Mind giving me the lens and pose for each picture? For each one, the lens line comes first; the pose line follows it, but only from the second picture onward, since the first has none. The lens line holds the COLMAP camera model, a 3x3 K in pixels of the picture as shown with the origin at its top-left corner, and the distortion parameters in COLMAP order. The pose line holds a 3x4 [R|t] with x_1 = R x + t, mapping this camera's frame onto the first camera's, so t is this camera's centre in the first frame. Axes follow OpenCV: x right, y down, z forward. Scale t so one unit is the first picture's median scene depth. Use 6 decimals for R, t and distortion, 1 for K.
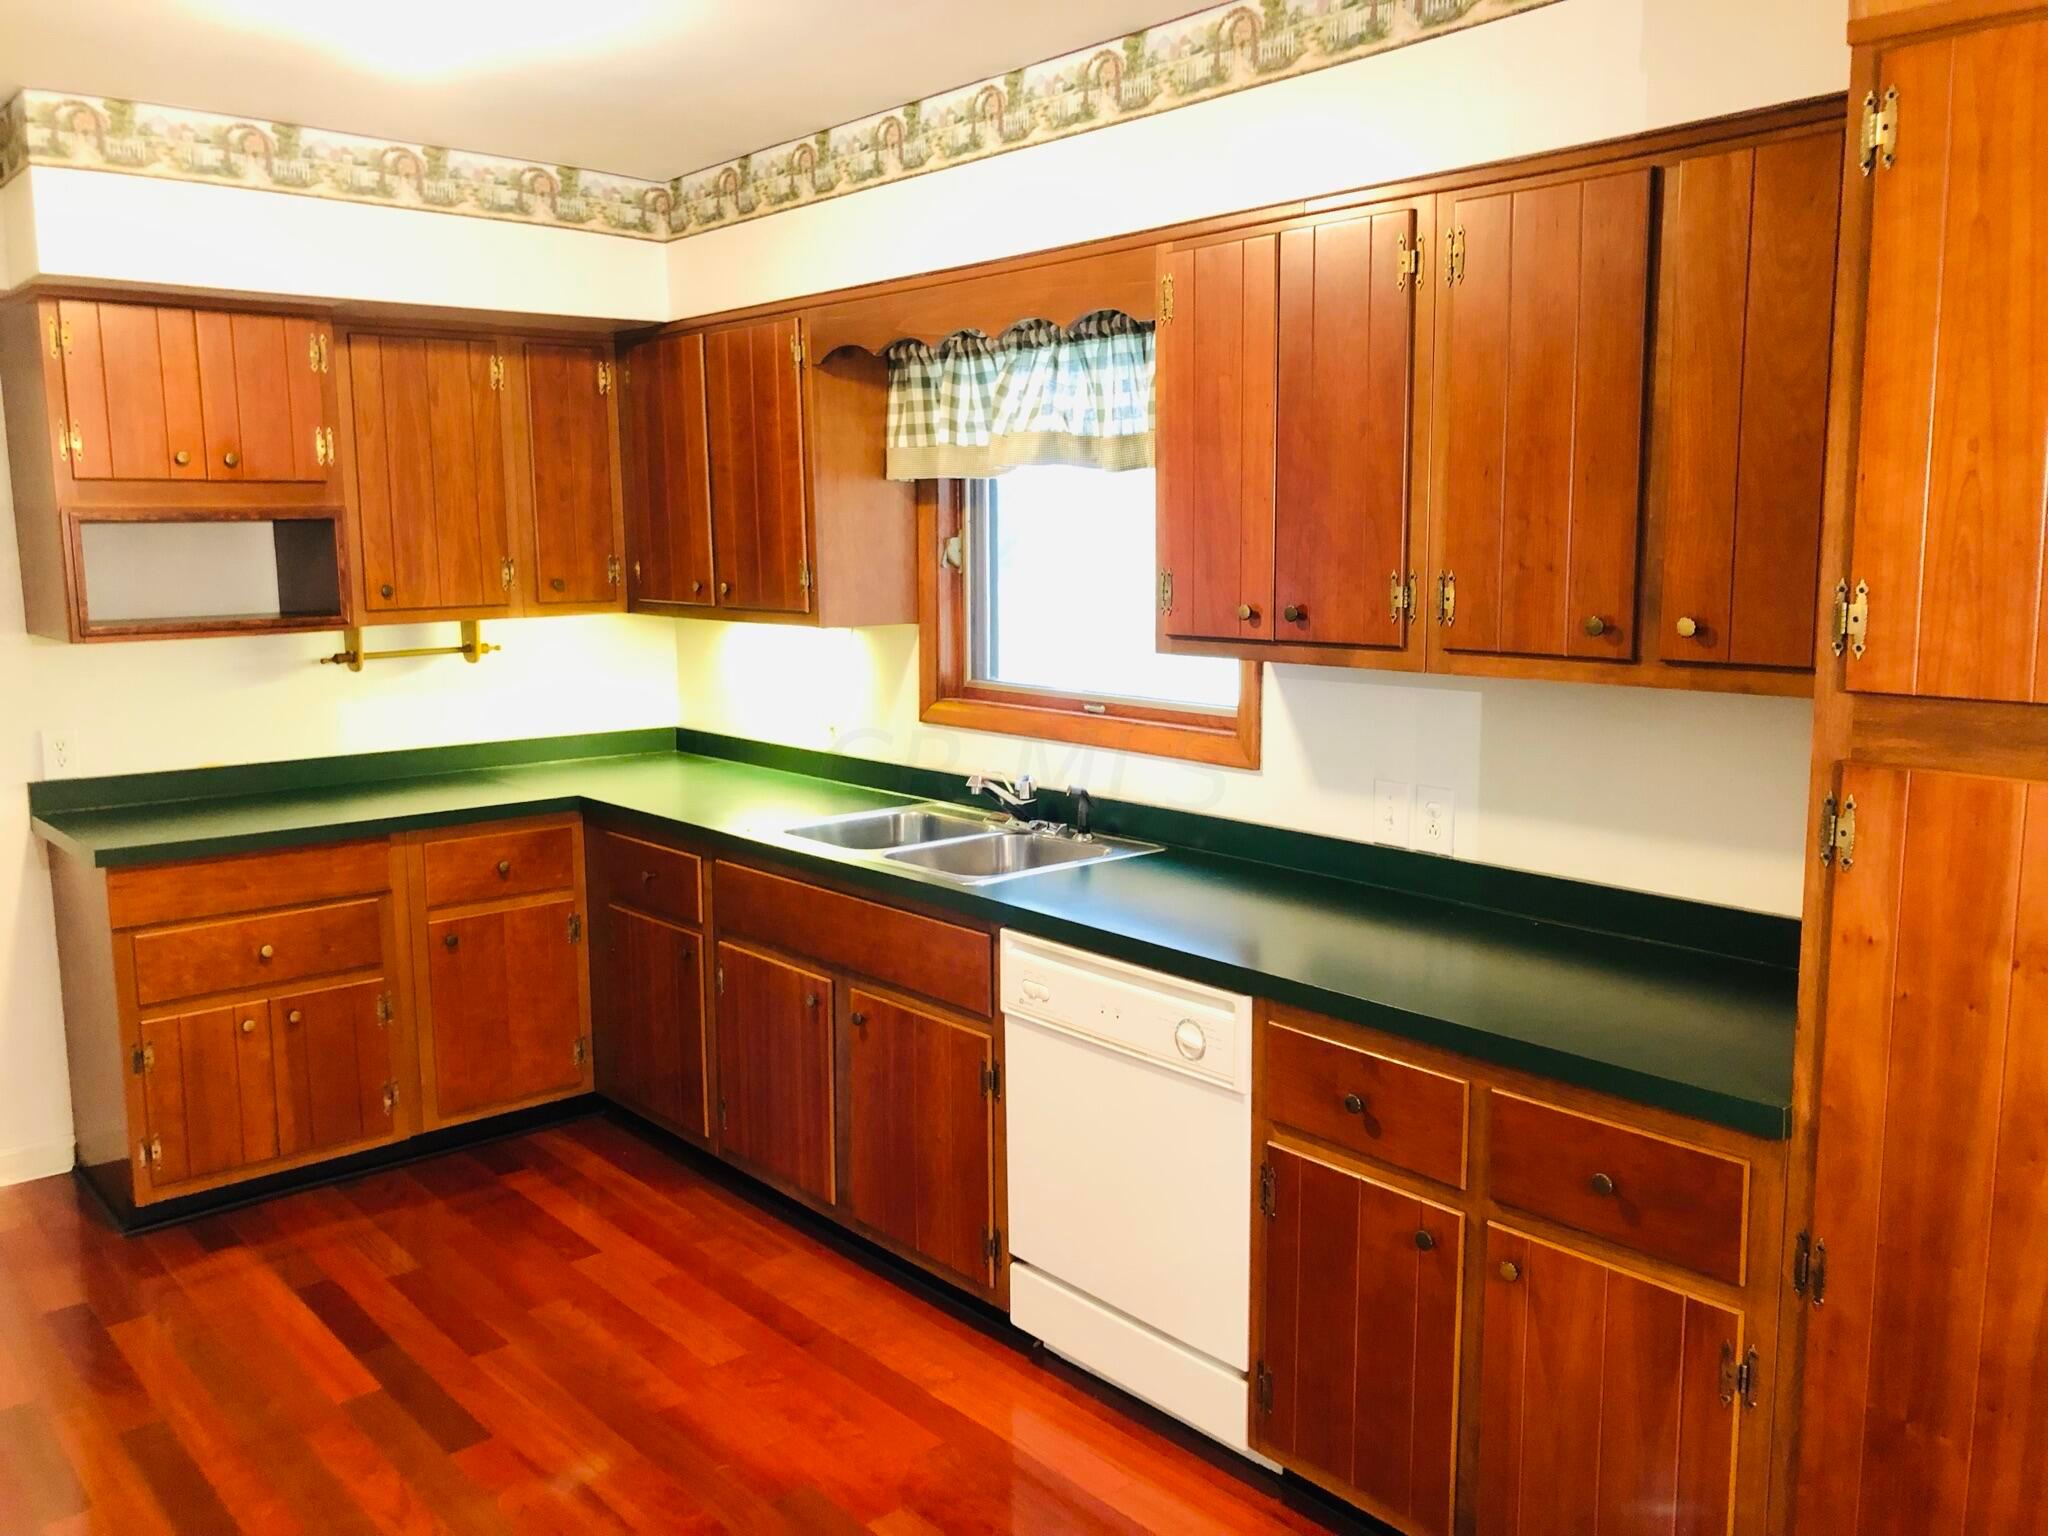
lens RADIAL K [[1715.8, 0, 1024.0], [0, 1715.8, 768.0], [0, 0, 1]] dist [0.046268, -0.011713]
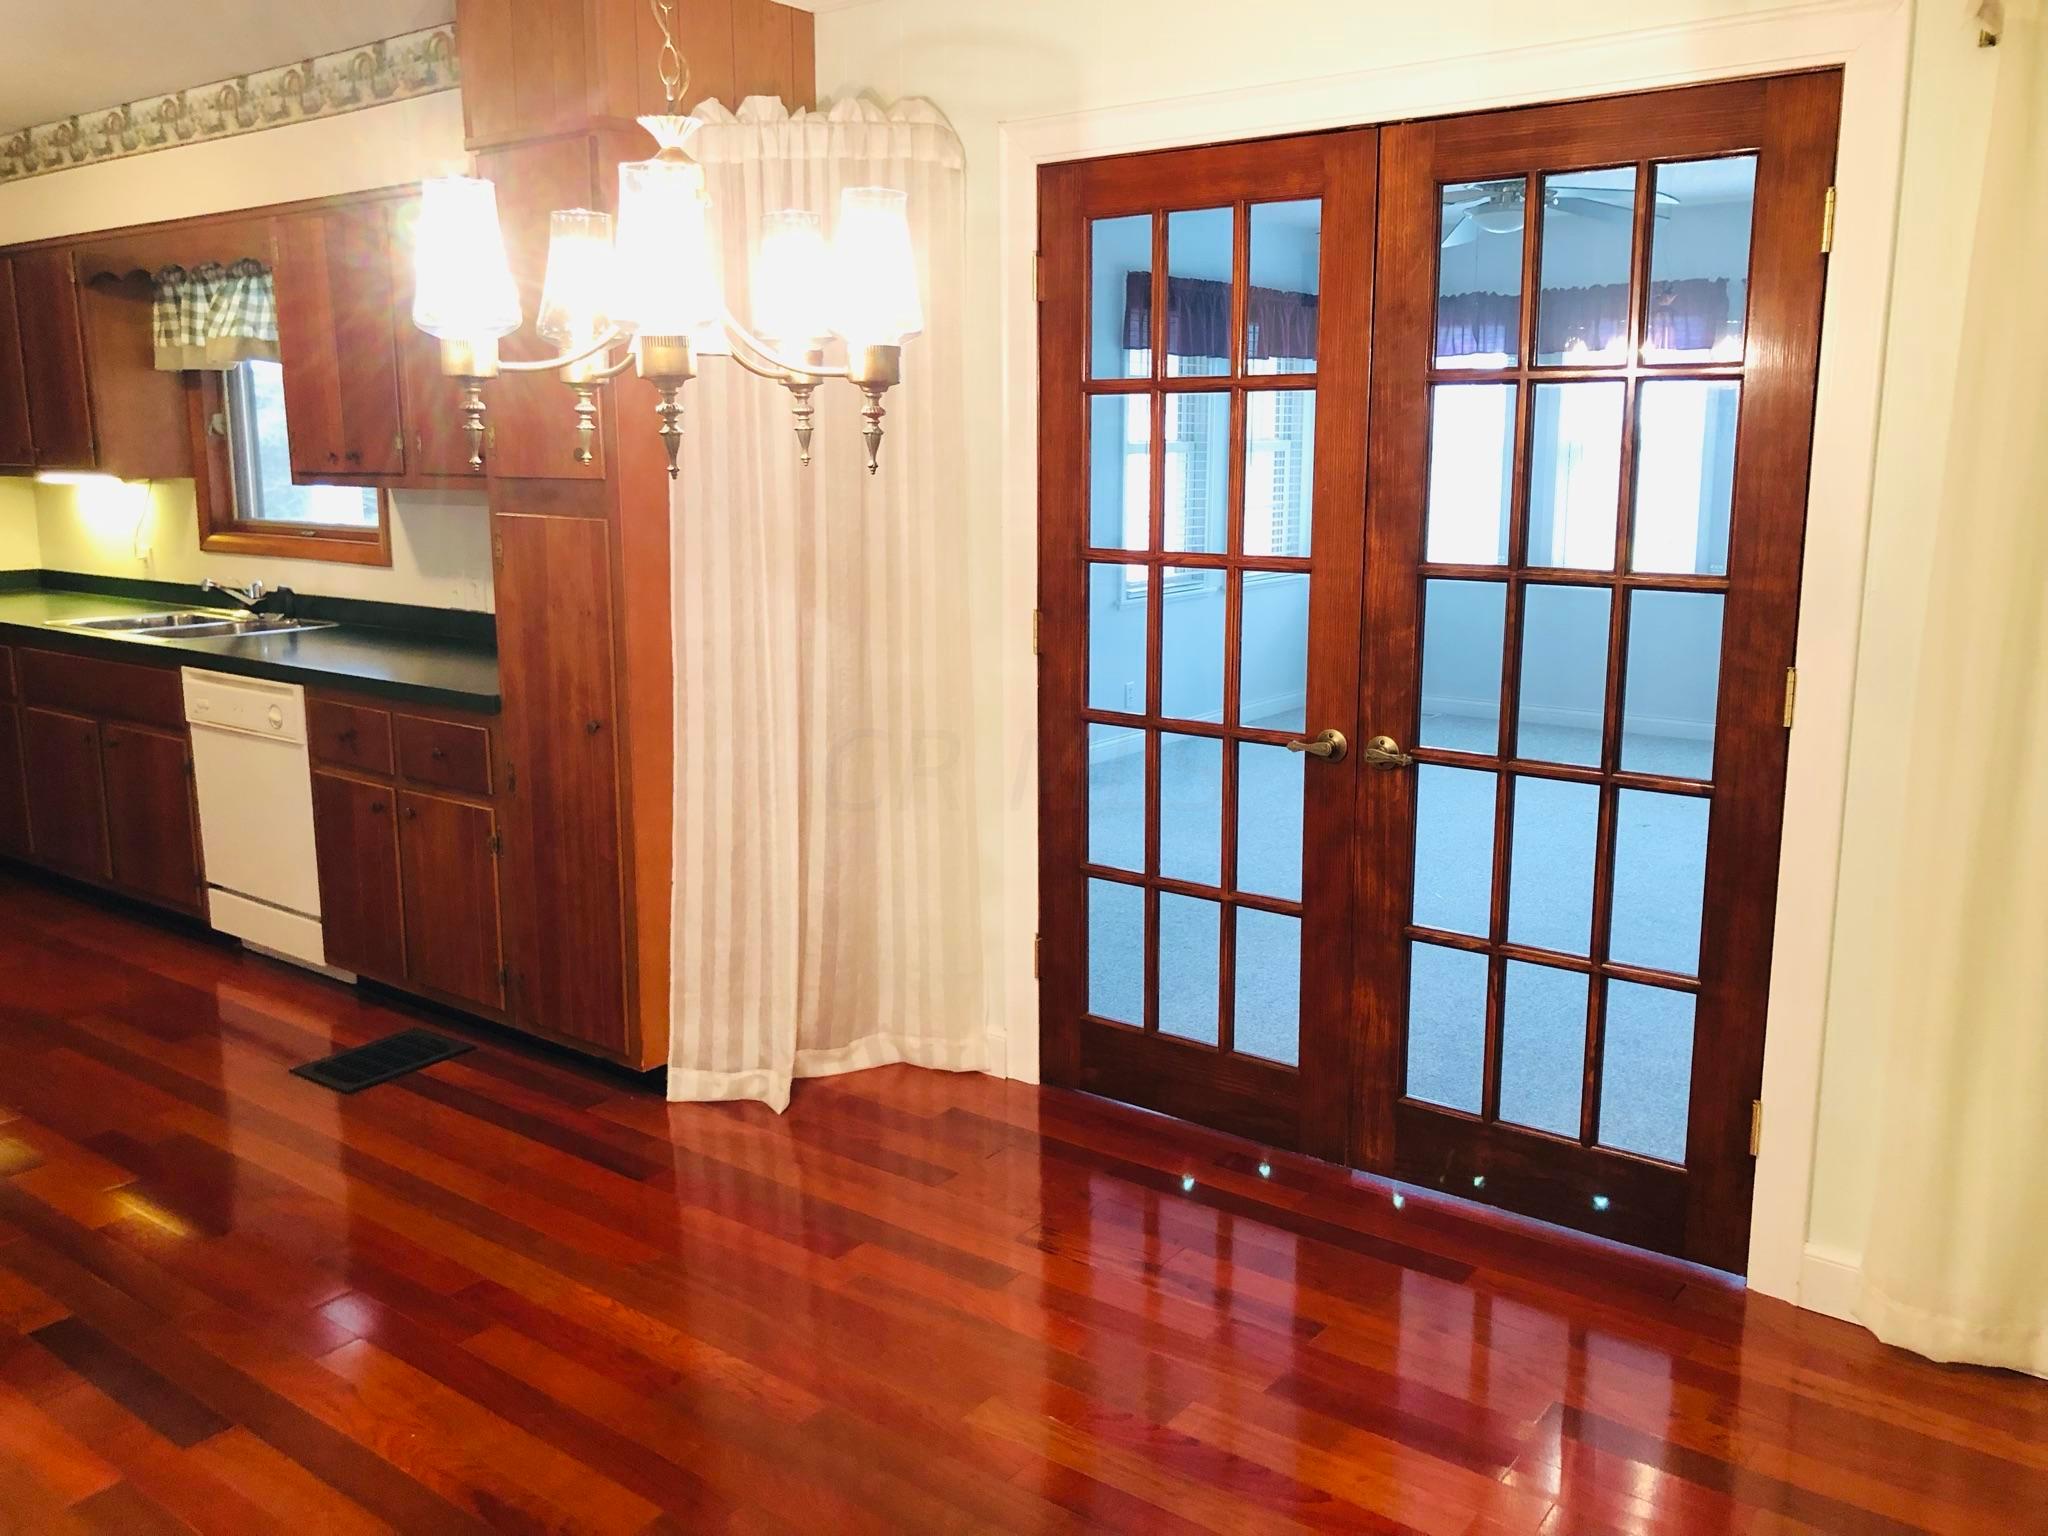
lens RADIAL K [[1650.7, 0, 1054.9], [0, 1650.7, 752.8], [0, 0, 1]] dist [0.010627, -0.012363]
pose [[0.971707, -0.031729, 0.234049, 0.324697], [0.021148, 0.998643, 0.047582, 0.097217], [-0.235241, -0.041286, 0.971060, -0.502383]]
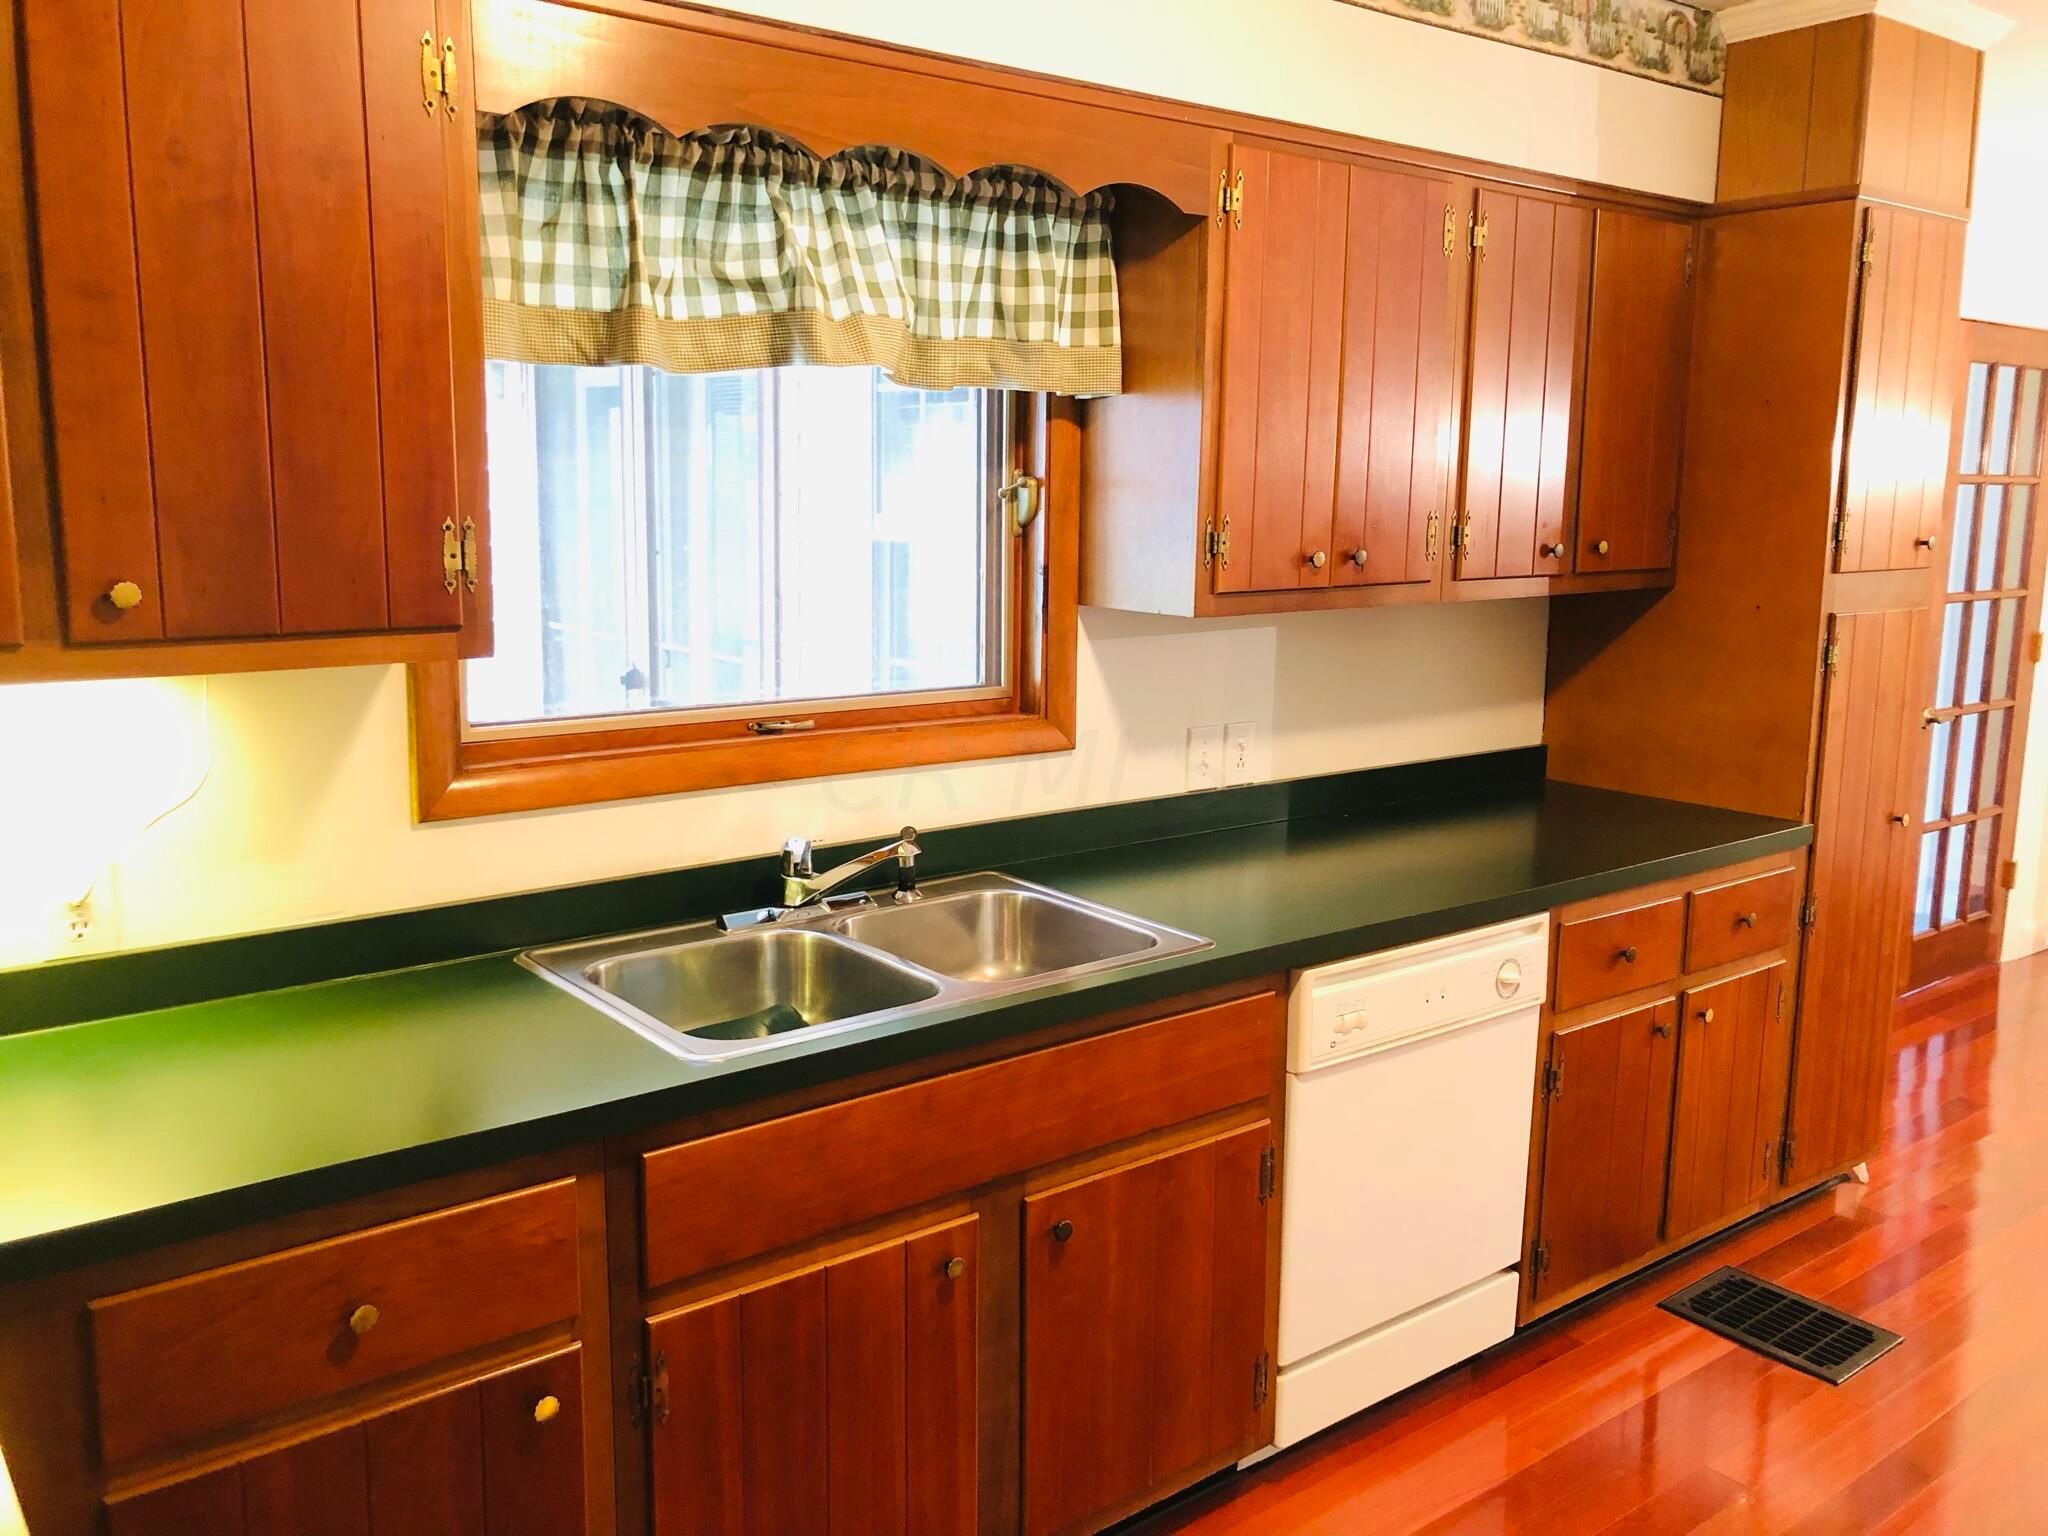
lens RADIAL K [[2093.4, 0, 986.0], [0, 2093.4, 766.0], [0, 0, 1]] dist [0.046458, -0.011455]
pose [[-0.061833, -0.154637, 0.986035, -0.801760], [0.113008, 0.980487, 0.160853, -0.146956], [-0.991668, 0.121375, -0.043151, 0.988344]]
